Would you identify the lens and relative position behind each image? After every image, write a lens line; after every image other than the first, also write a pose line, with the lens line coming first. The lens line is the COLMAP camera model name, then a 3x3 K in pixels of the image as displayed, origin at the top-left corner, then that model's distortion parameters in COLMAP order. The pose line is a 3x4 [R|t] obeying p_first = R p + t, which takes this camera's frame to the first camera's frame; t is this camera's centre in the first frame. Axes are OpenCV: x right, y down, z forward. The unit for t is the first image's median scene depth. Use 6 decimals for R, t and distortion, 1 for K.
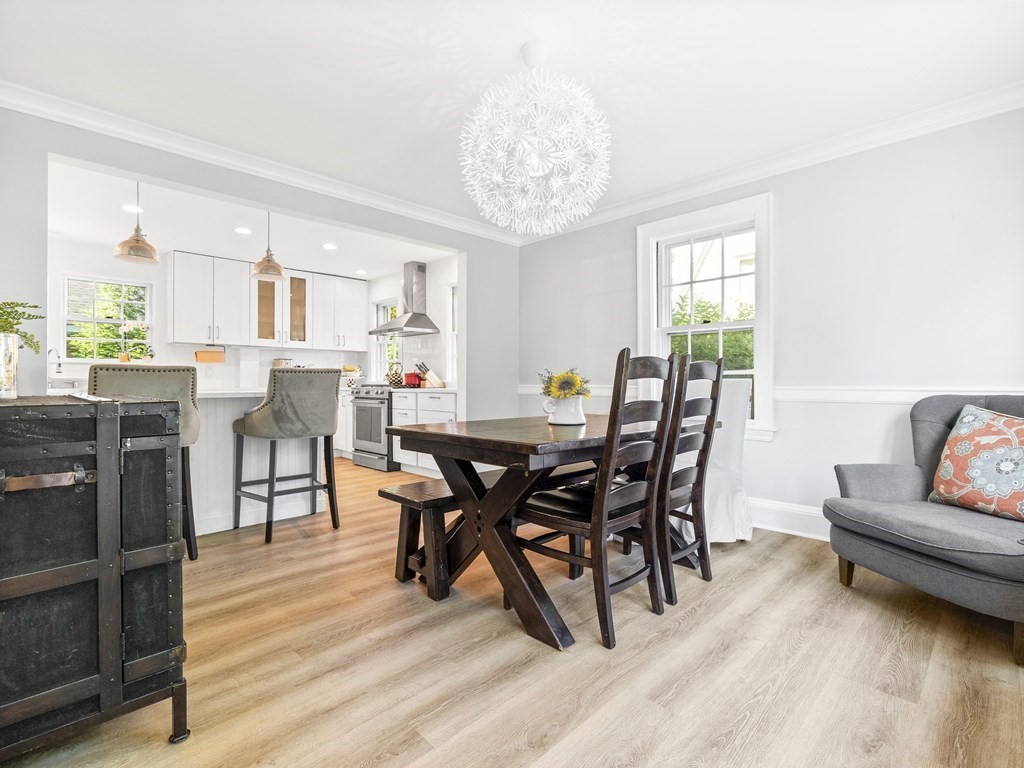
lens RADIAL K [[487.2, 0, 507.5], [0, 487.2, 381.1], [0, 0, 1]] dist [0.002252, 0.000498]
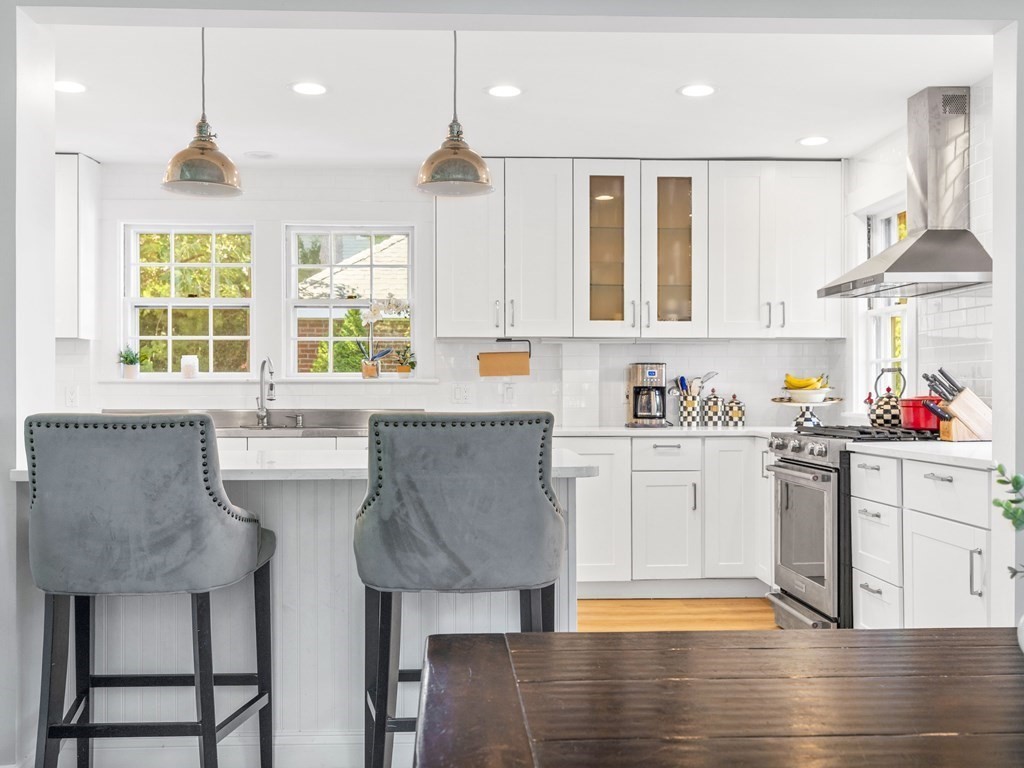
lens RADIAL K [[1051.2, 0, 517.6], [0, 1051.2, 389.1], [0, 0, 1]] dist [0.009108, 0.000000]
pose [[0.755269, -0.003909, -0.655403, 0.092681], [0.004428, 0.999990, -0.000861, -0.024353], [0.655400, -0.002252, 0.755279, 0.222442]]
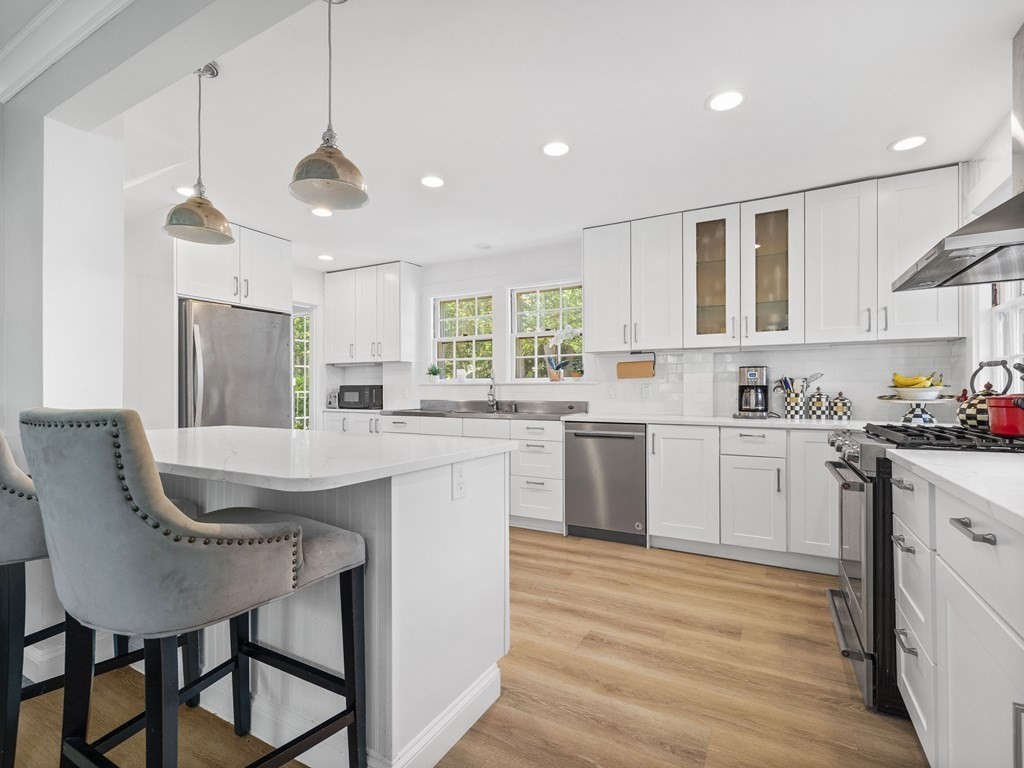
lens RADIAL K [[487.2, 0, 504.8], [0, 487.2, 388.6], [0, 0, 1]] dist [0.002252, 0.000498]
pose [[0.290294, -0.007565, -0.956907, -0.011589], [0.002413, 0.999971, -0.007173, -0.019751], [0.956934, -0.000227, 0.290304, 0.649713]]
